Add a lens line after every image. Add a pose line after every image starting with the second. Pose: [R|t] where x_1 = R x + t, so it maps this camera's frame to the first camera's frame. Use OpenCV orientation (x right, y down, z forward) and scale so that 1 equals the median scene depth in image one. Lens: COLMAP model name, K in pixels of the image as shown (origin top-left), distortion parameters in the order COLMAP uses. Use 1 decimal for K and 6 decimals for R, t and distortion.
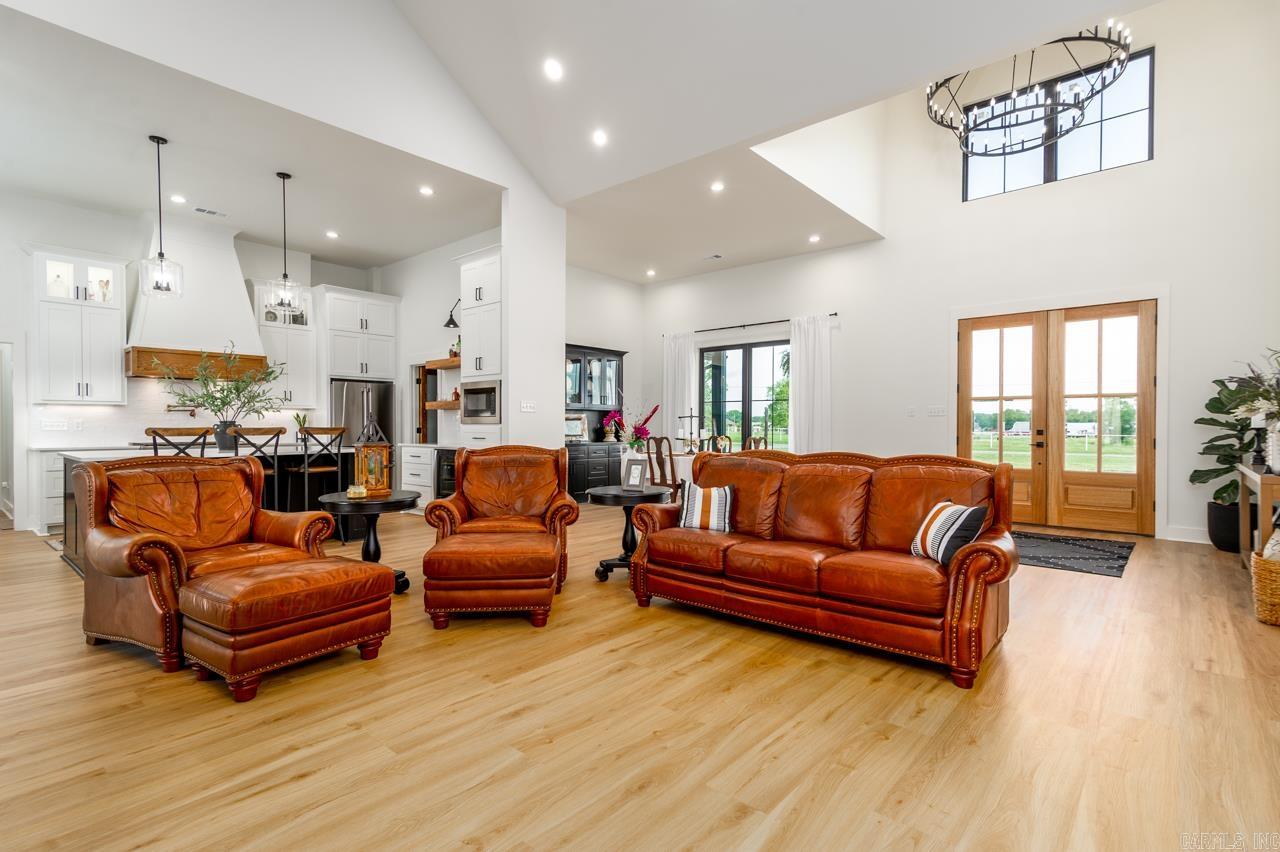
lens RADIAL K [[618.8, 0, 656.7], [0, 618.8, 426.8], [0, 0, 1]] dist [0.020789, -0.000450]
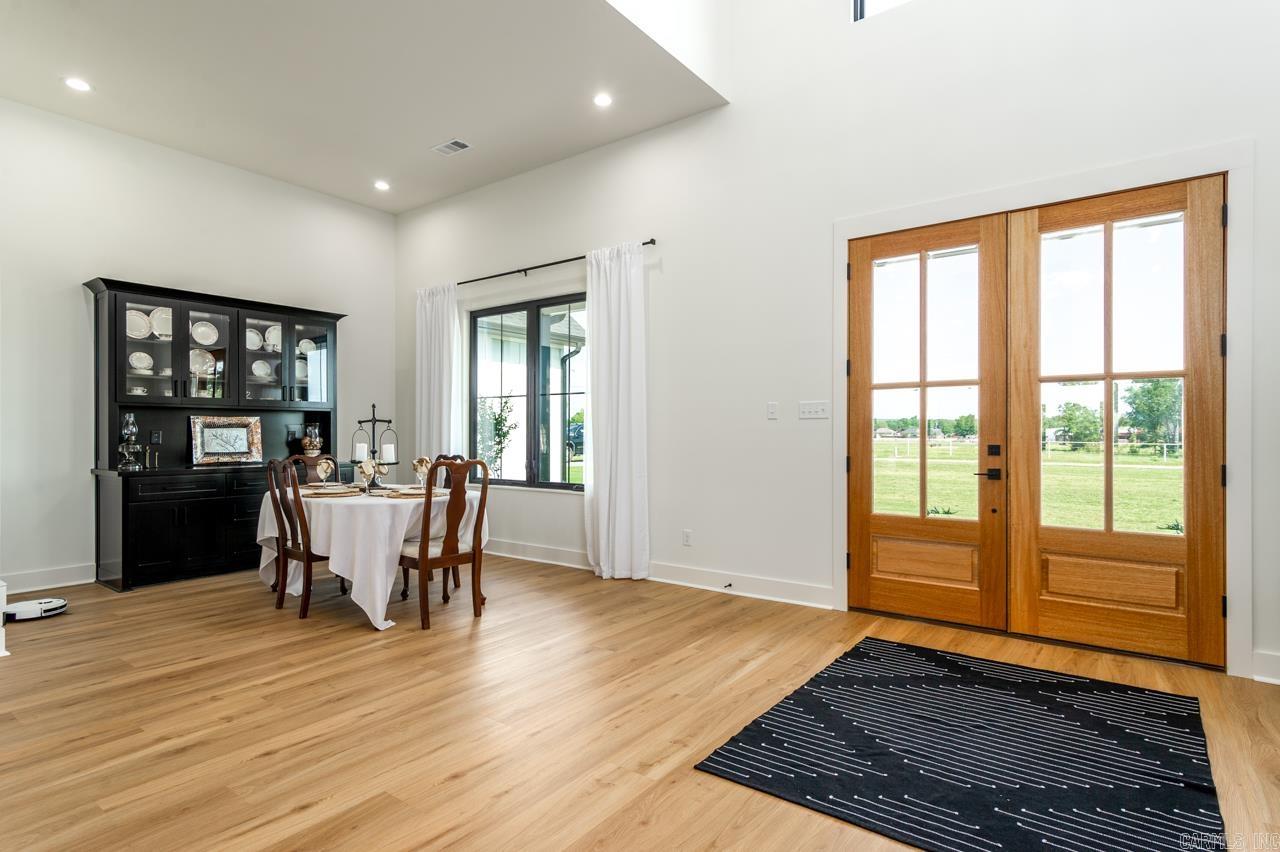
lens RADIAL K [[645.2, 0, 648.9], [0, 645.2, 426.9], [0, 0, 1]] dist [0.012881, -0.000758]
pose [[0.998151, -0.003511, 0.060682, 0.298205], [0.003868, 0.999976, -0.005782, -0.008115], [-0.060660, 0.006006, 0.998140, 0.484285]]
